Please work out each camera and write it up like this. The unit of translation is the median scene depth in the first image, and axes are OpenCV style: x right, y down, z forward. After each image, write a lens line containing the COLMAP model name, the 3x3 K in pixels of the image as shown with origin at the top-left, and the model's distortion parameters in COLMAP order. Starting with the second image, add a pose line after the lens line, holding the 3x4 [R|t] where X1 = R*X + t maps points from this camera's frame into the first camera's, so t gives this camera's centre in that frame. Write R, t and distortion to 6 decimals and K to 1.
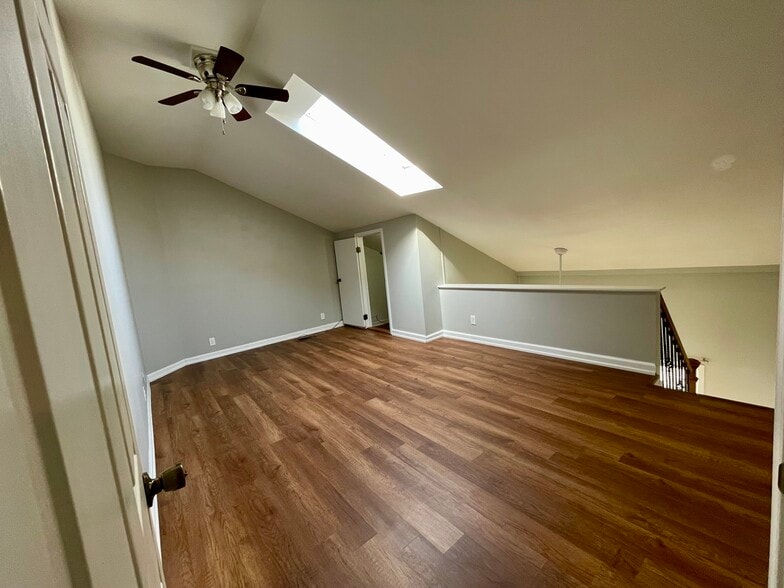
lens RADIAL K [[322.9, 0, 392.0], [0, 322.9, 294.0], [0, 0, 1]] dist [-0.000730, -0.000014]
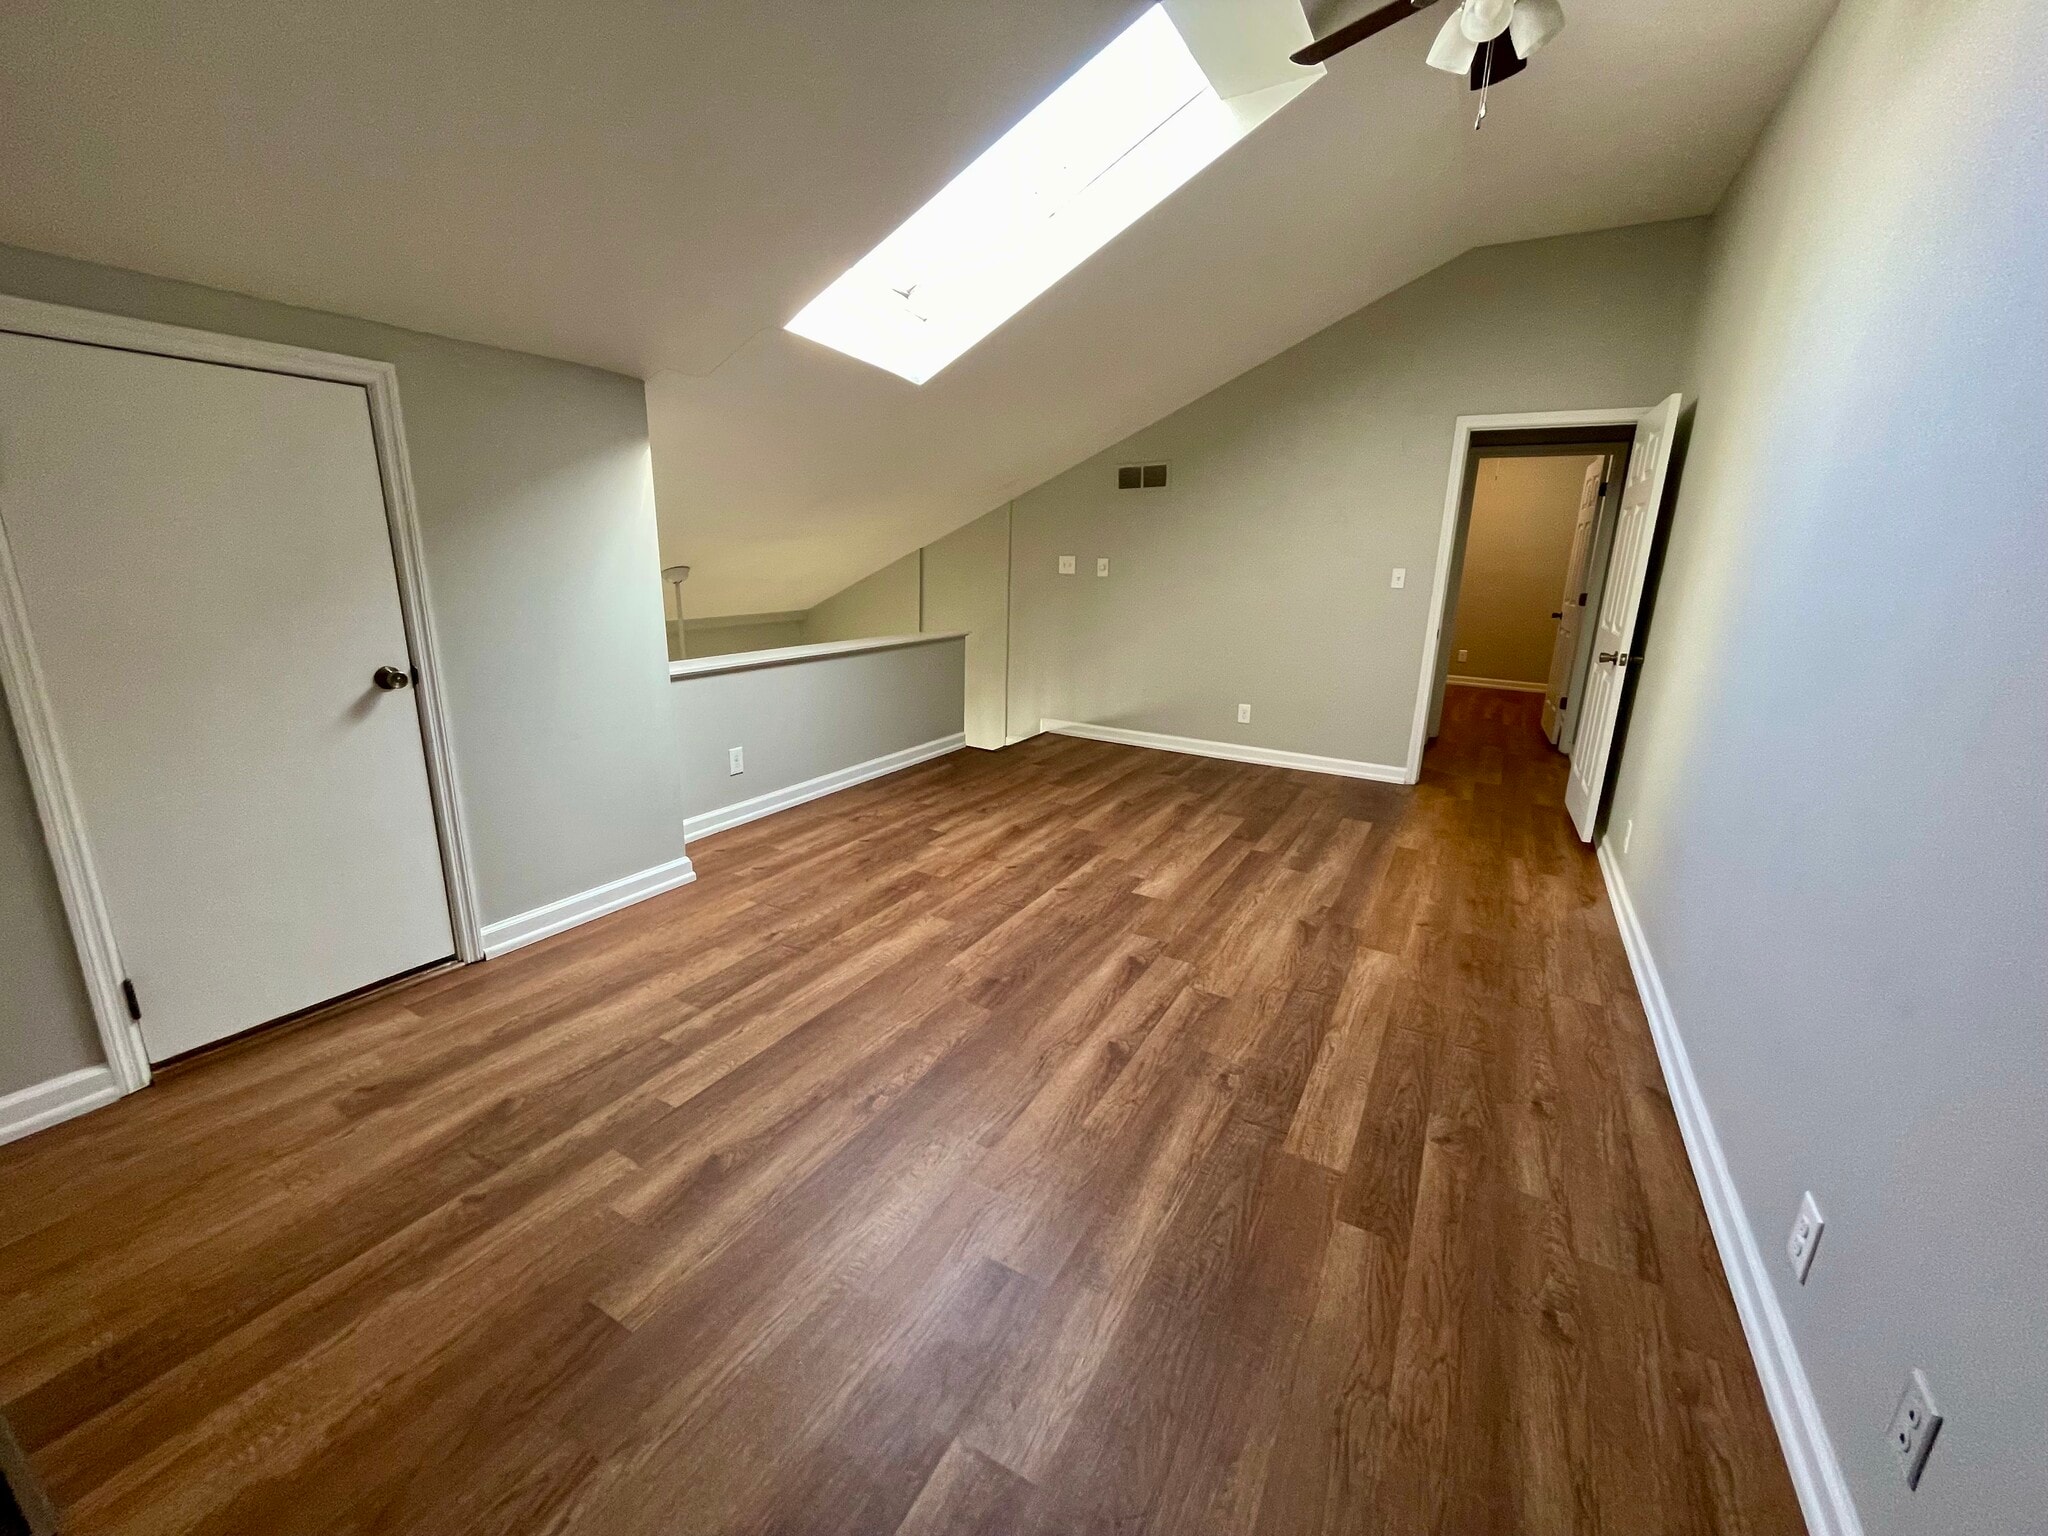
lens RADIAL K [[843.4, 0, 1024.0], [0, 843.4, 768.0], [0, 0, 1]] dist [-0.000730, -0.000014]
pose [[-0.390498, -0.141825, 0.909614, -0.928870], [0.124380, 0.970875, 0.204773, -0.077134], [-0.912163, 0.193101, -0.361484, 1.422388]]
